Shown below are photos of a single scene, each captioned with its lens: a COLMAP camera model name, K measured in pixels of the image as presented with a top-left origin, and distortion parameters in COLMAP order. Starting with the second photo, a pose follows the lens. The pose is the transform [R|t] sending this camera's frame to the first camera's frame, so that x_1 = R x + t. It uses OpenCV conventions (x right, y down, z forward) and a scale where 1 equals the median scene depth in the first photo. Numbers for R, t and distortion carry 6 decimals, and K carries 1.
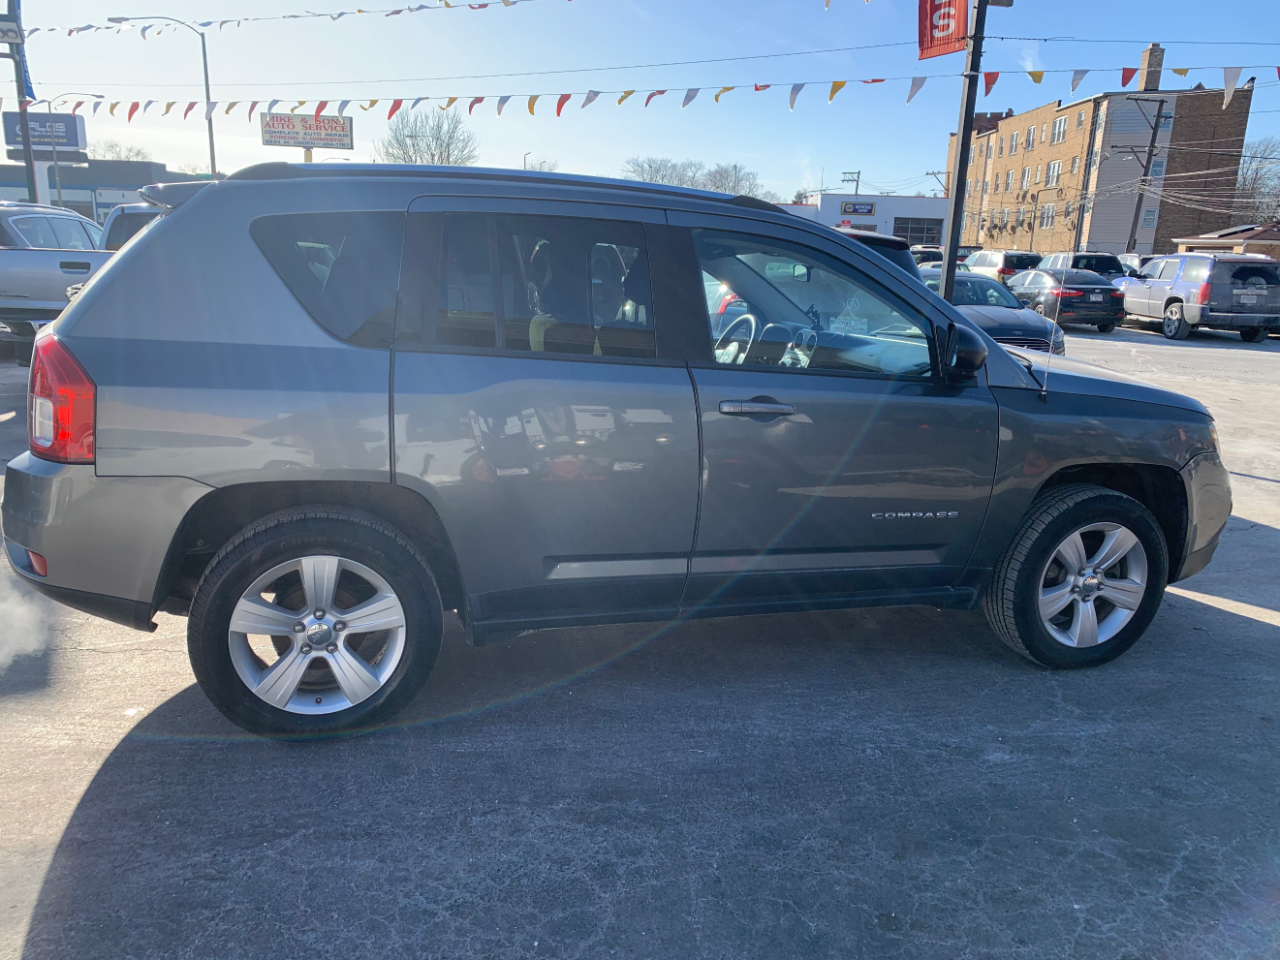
lens RADIAL K [[985.4, 0, 640.0], [0, 985.4, 480.0], [0, 0, 1]] dist [0.053036, -0.055470]
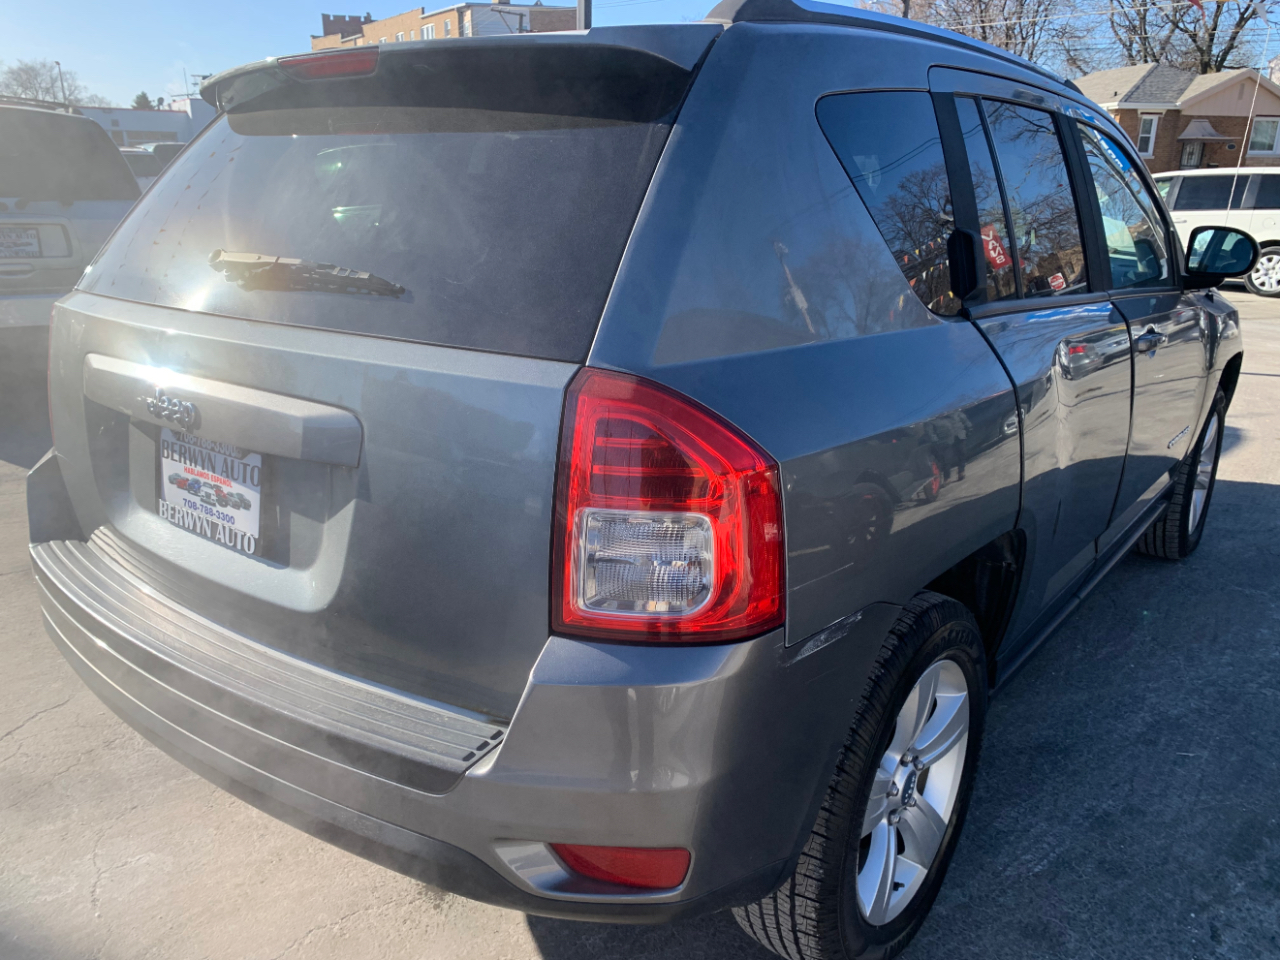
lens RADIAL K [[984.4, 0, 640.0], [0, 984.4, 502.9], [0, 0, 1]] dist [0.008670, -0.002482]
pose [[0.817747, -0.207019, 0.537060, -0.595641], [0.149885, 0.977478, 0.148565, -0.105400], [-0.555720, -0.040991, 0.830358, 0.452671]]
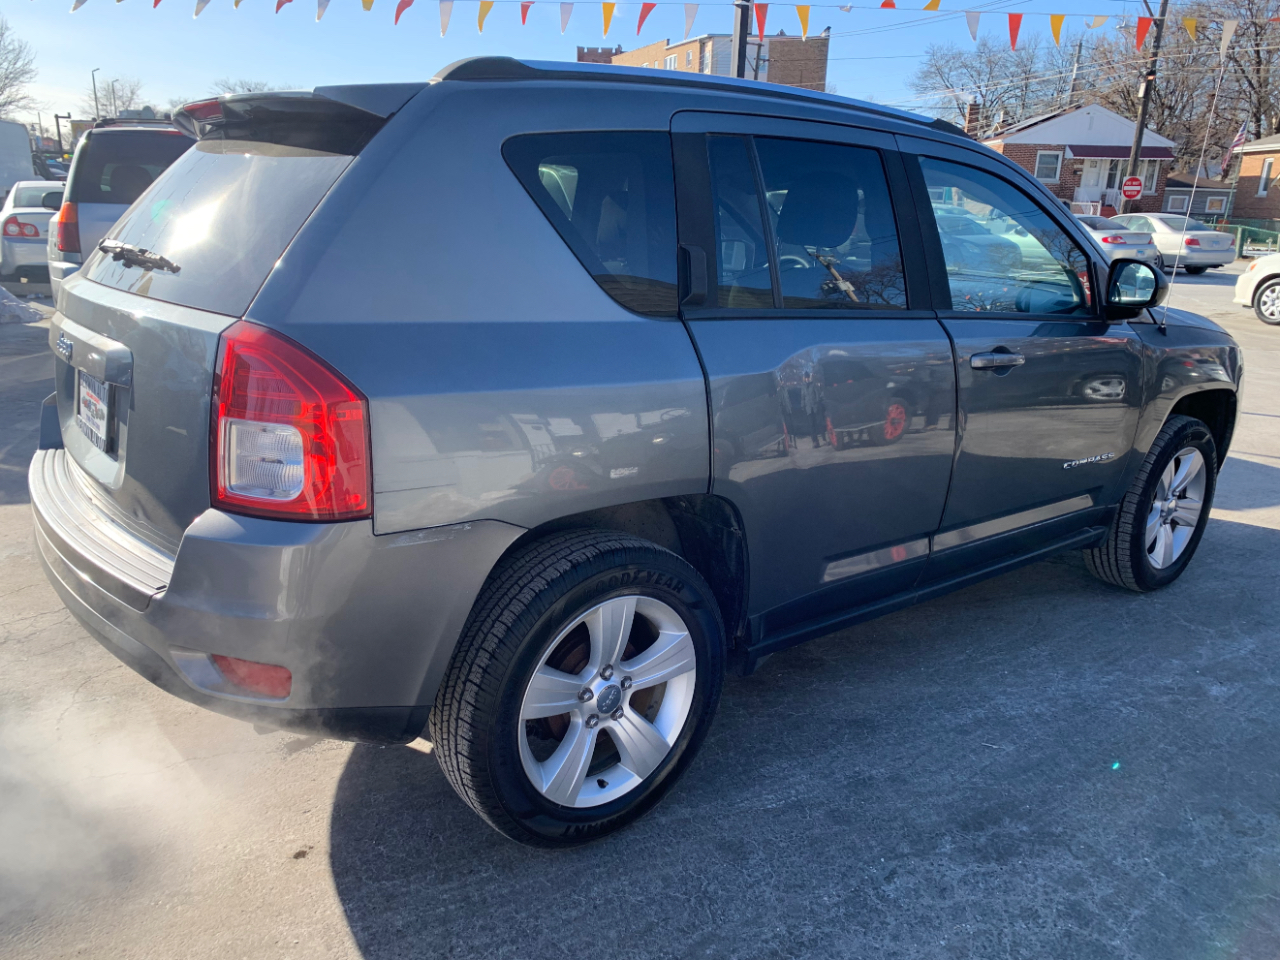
lens RADIAL K [[992.2, 0, 640.0], [0, 992.2, 480.0], [0, 0, 1]] dist [0.011021, -0.001384]
pose [[0.928507, -0.109323, 0.354855, -0.444556], [0.087257, 0.993155, 0.077654, -0.054833], [-0.360916, -0.041139, 0.931691, 0.234489]]
